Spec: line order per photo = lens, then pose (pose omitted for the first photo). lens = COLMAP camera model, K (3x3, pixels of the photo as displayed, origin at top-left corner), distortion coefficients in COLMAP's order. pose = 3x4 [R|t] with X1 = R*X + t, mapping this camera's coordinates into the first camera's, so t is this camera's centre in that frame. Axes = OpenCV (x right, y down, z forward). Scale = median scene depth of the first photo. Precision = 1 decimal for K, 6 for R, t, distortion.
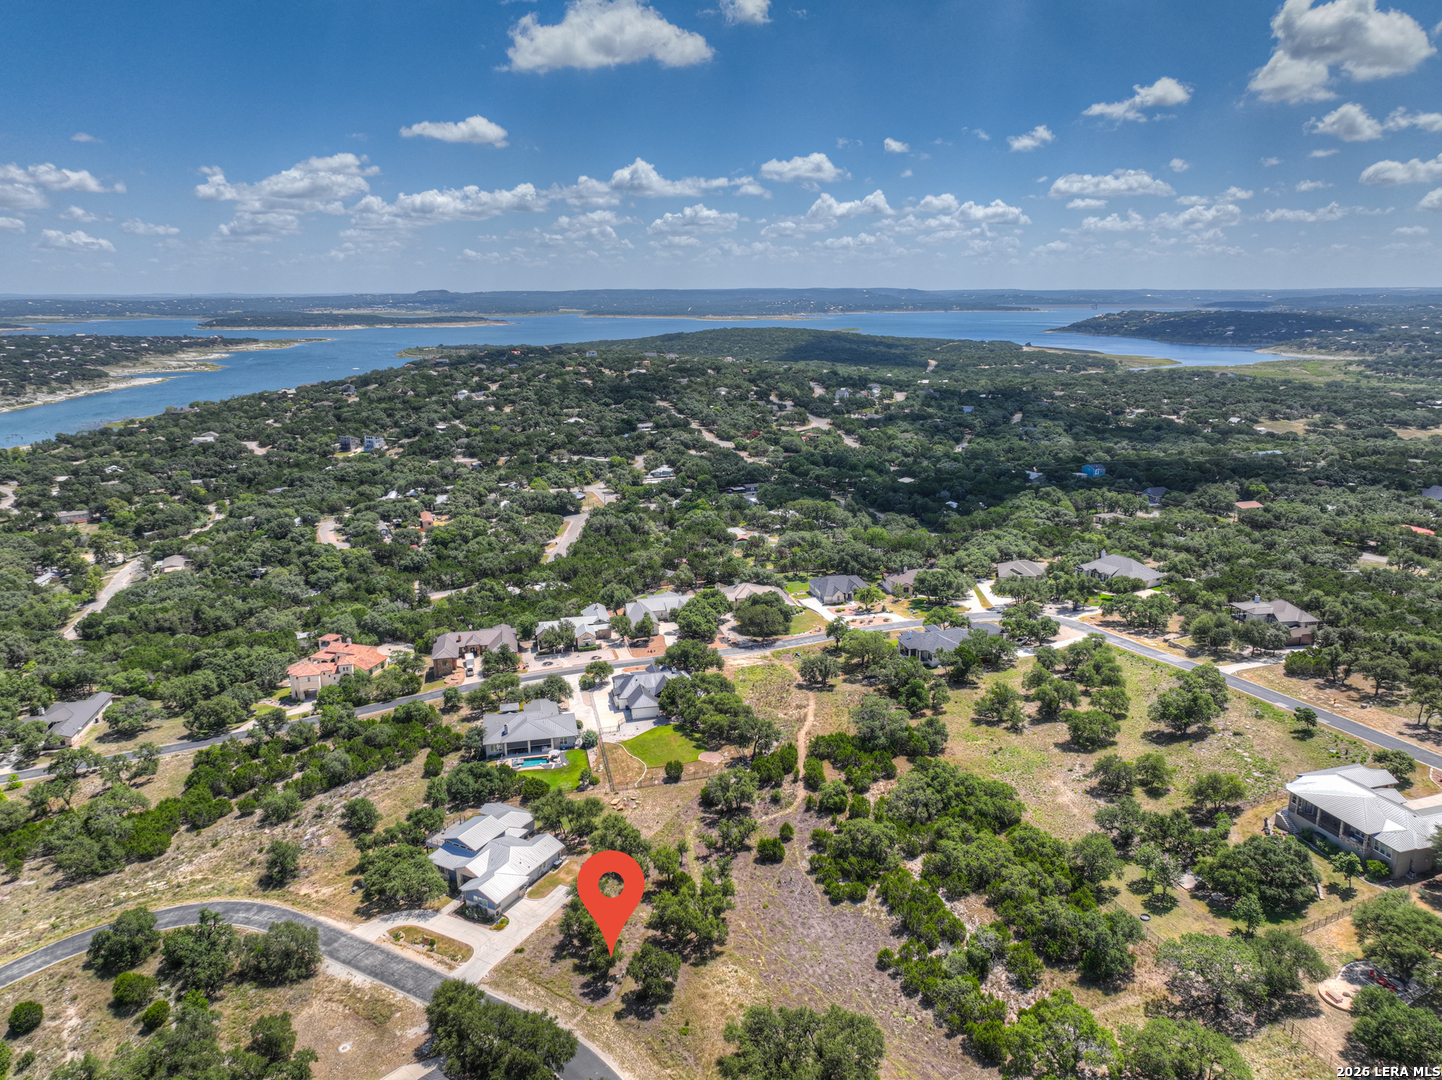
lens RADIAL K [[1012.8, 0, 721.9], [0, 1012.8, 538.0], [0, 0, 1]] dist [-0.006174, 0.025446]
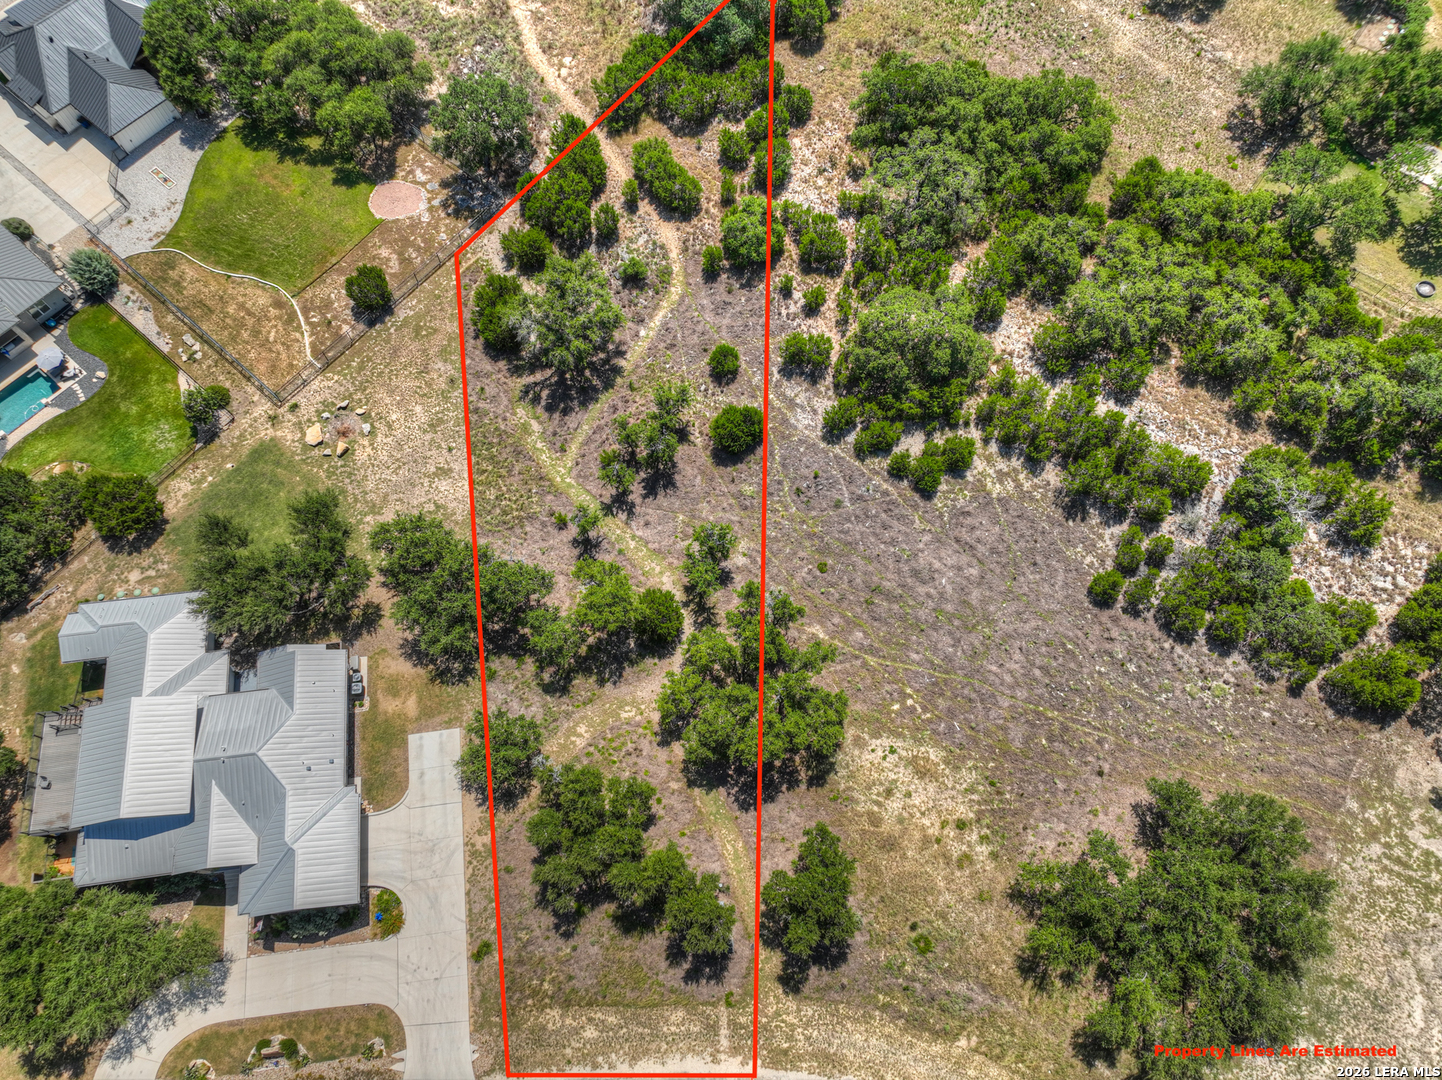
lens RADIAL K [[1014.4, 0, 721.8], [0, 1014.4, 537.5], [0, 0, 1]] dist [-0.005826, 0.025291]
pose [[0.804310, -0.543542, 0.240098, -0.080000], [0.129910, 0.555137, 0.821551, -0.050672], [-0.579835, -0.629590, 0.517114, 0.549015]]
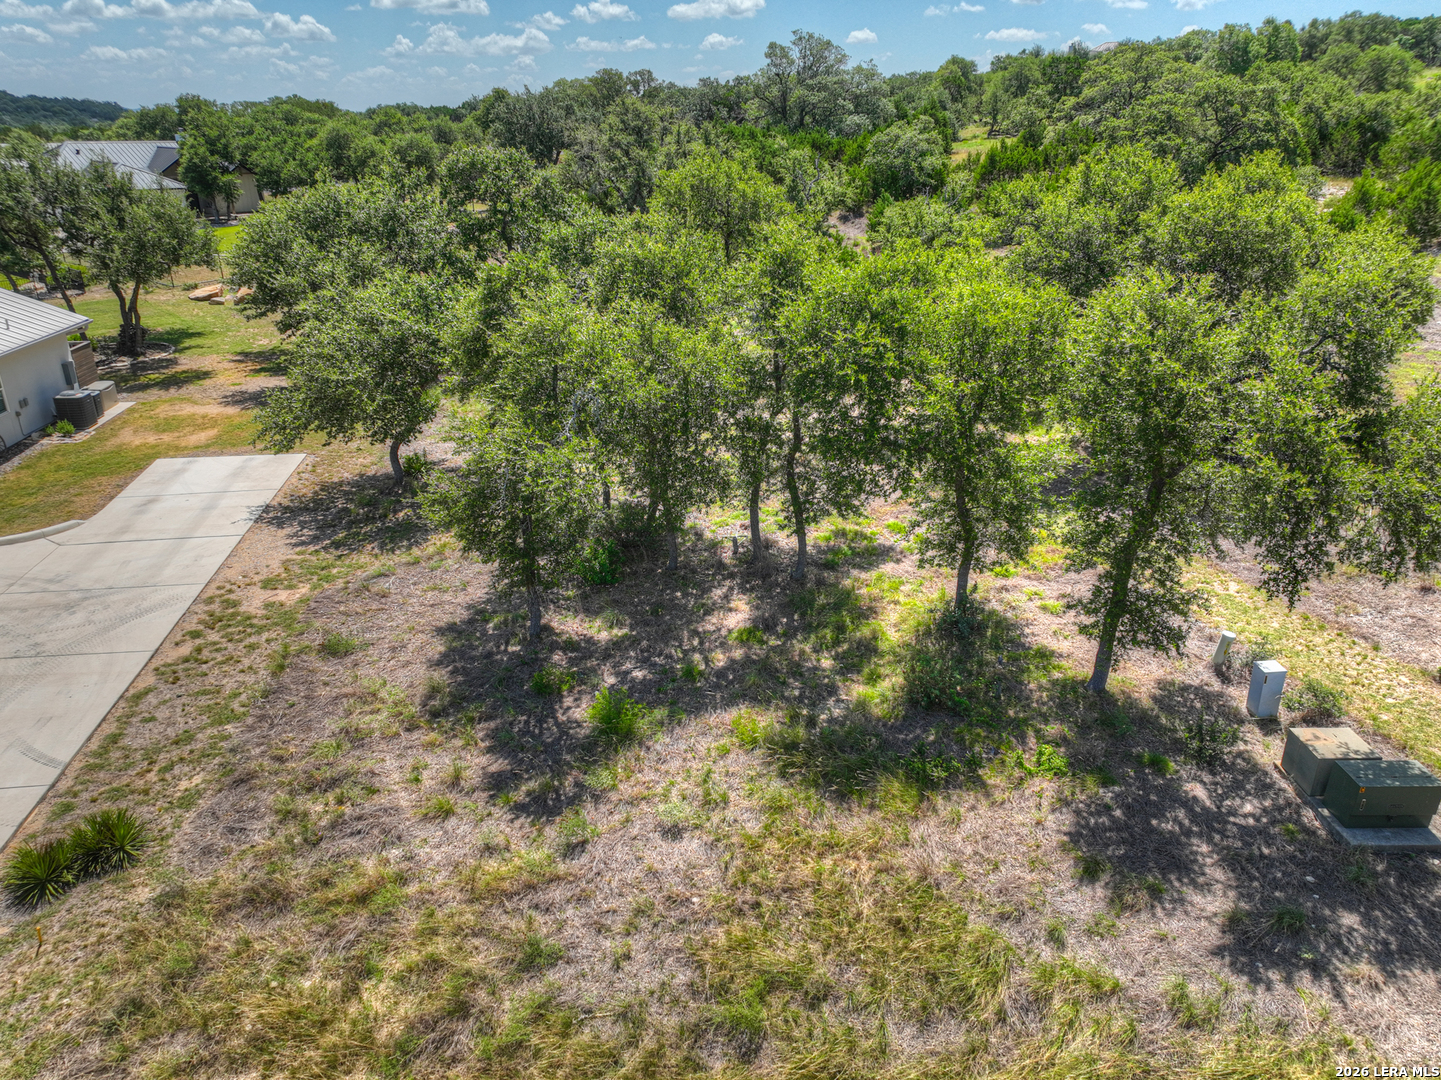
lens RADIAL K [[1013.7, 0, 721.3], [0, 1013.7, 537.5], [0, 0, 1]] dist [-0.005826, 0.025291]
pose [[0.811575, -0.213342, 0.543903, -0.132803], [0.131376, 0.973743, 0.185914, 0.251090], [-0.569286, -0.079427, 0.818294, 0.607353]]
